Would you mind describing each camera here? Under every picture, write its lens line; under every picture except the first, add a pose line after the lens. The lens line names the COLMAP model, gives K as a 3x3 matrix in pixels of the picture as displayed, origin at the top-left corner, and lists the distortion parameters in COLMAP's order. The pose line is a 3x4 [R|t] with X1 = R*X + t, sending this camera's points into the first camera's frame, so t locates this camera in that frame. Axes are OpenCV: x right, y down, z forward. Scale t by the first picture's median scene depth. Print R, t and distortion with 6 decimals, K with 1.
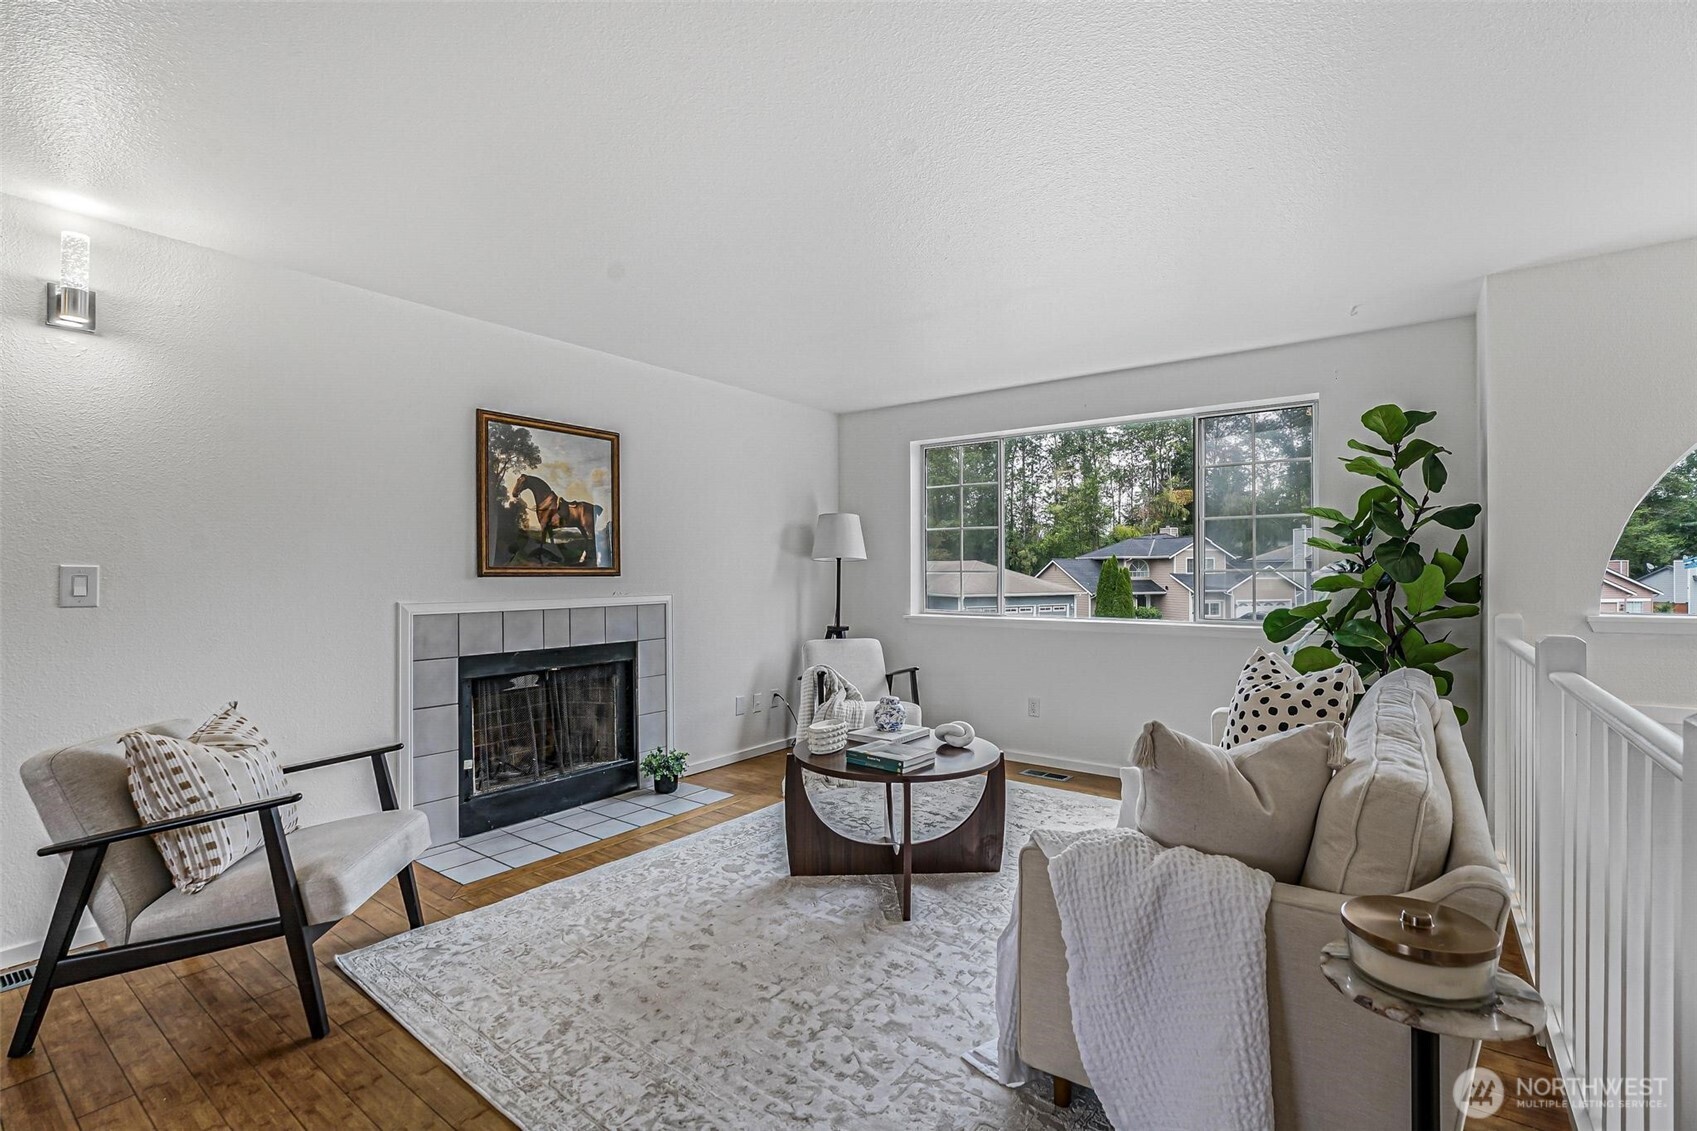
lens RADIAL K [[755.6, 0, 848.5], [0, 755.6, 565.5], [0, 0, 1]] dist [-0.000492, -0.000089]
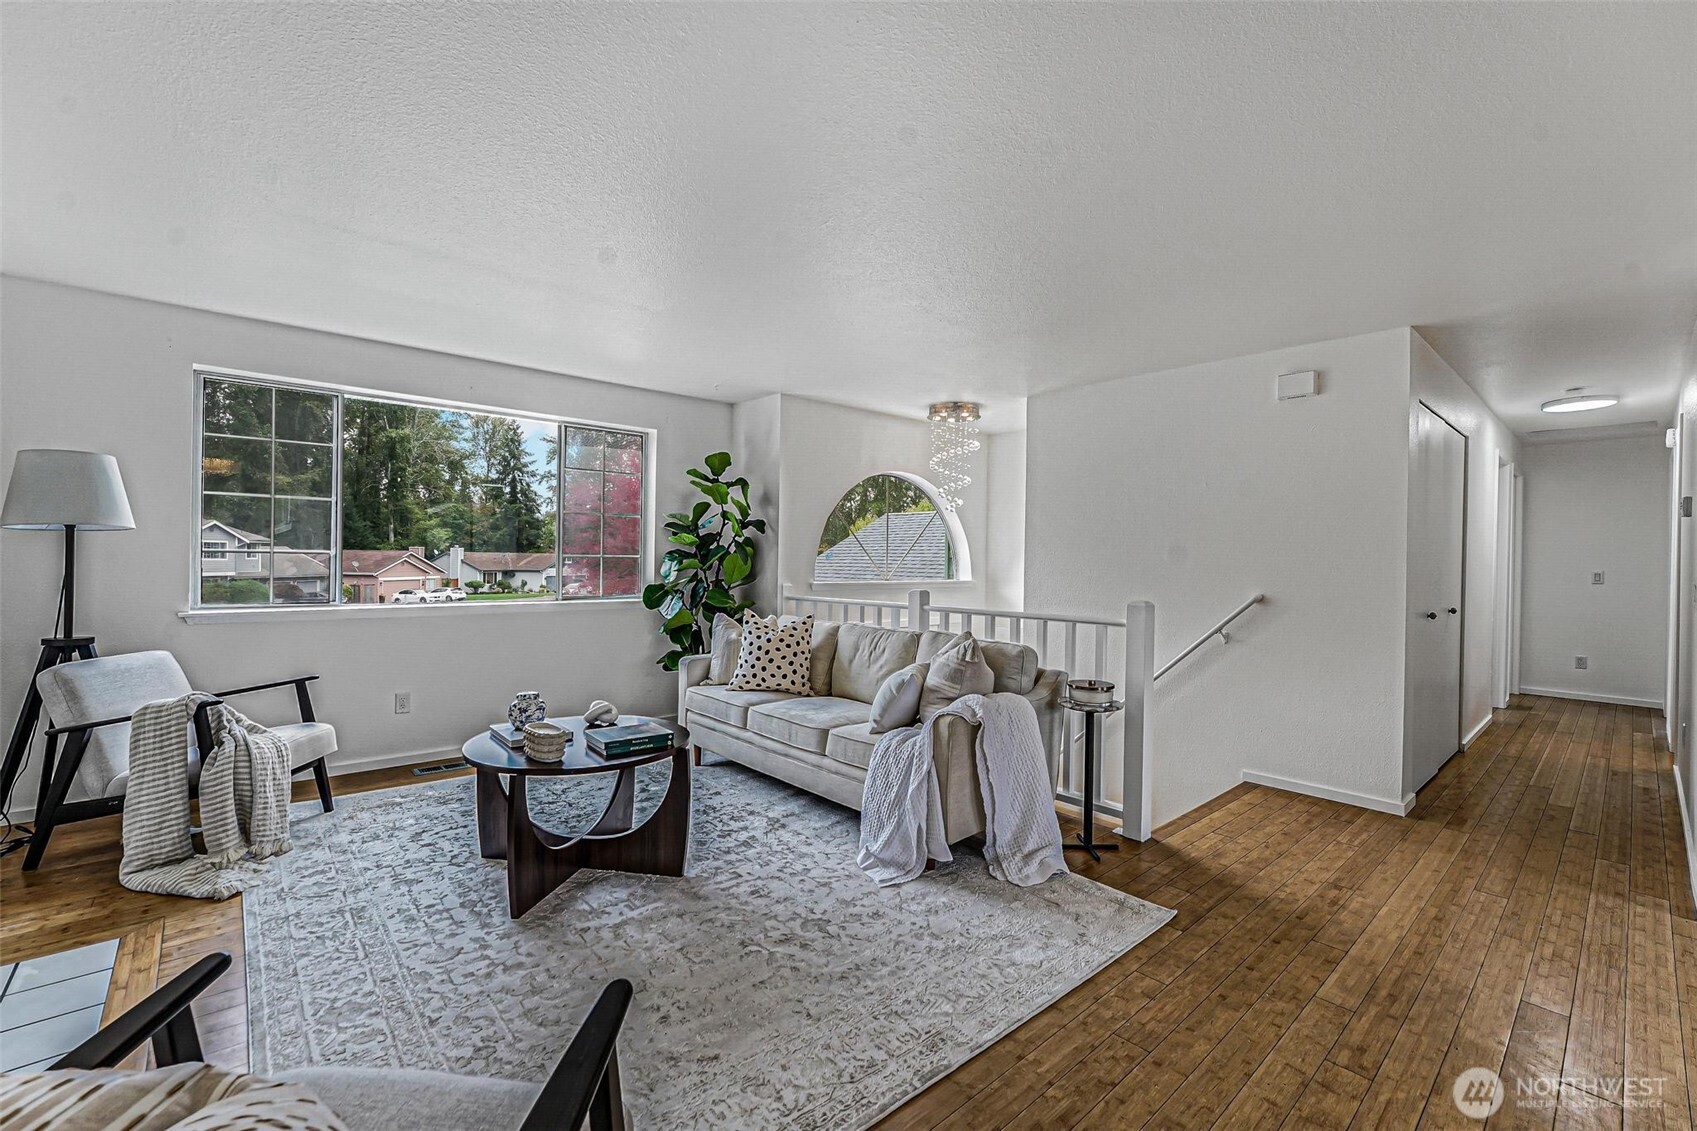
lens RADIAL K [[705.5, 0, 848.5], [0, 705.5, 565.5], [0, 0, 1]] dist [-0.027007, 0.000013]
pose [[0.202016, -0.001863, 0.979380, -0.498054], [-0.023442, 0.999702, 0.006737, 0.003564], [-0.979102, -0.024320, 0.201912, 0.327483]]
